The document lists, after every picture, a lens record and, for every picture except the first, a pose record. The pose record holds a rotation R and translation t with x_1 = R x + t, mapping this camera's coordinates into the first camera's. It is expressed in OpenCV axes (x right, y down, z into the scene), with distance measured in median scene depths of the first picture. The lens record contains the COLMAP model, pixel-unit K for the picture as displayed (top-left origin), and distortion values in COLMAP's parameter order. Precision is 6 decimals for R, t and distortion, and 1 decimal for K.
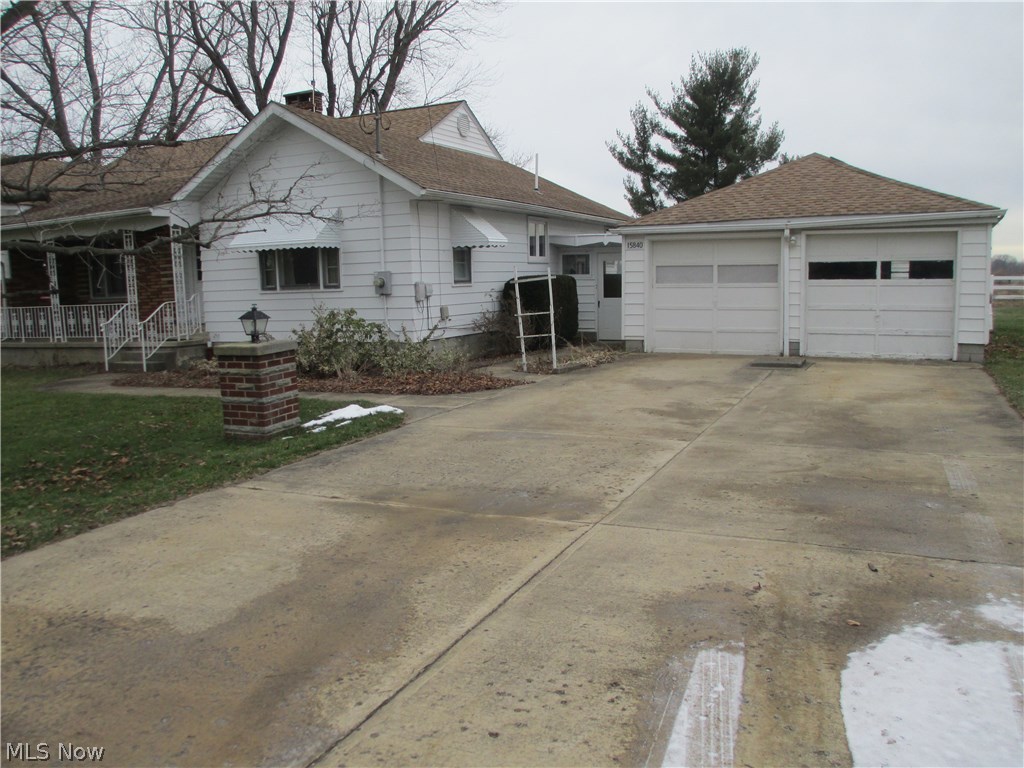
lens RADIAL K [[828.4, 0, 511.3], [0, 828.4, 383.4], [0, 0, 1]] dist [-0.035417, -0.028738]
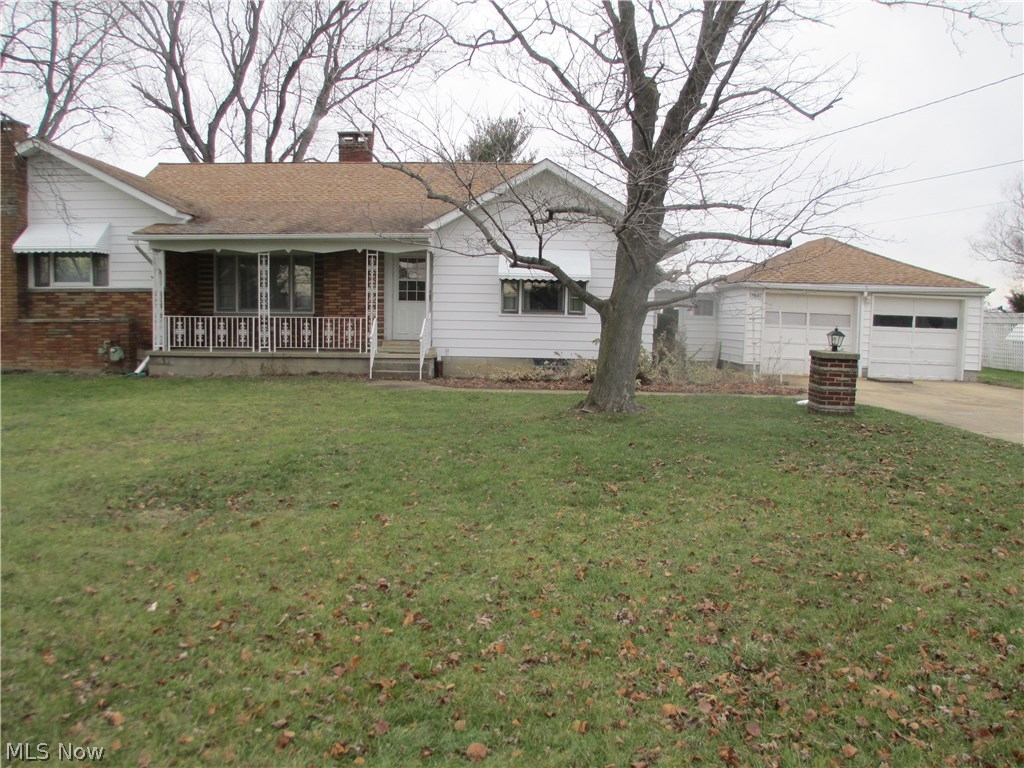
lens RADIAL K [[828.4, 0, 514.9], [0, 828.4, 386.8], [0, 0, 1]] dist [-0.035417, -0.028738]
pose [[0.908127, 0.014438, 0.418446, -0.849803], [0.003475, 0.999111, -0.042015, 0.044381], [-0.418681, 0.039609, 0.907269, -0.072717]]
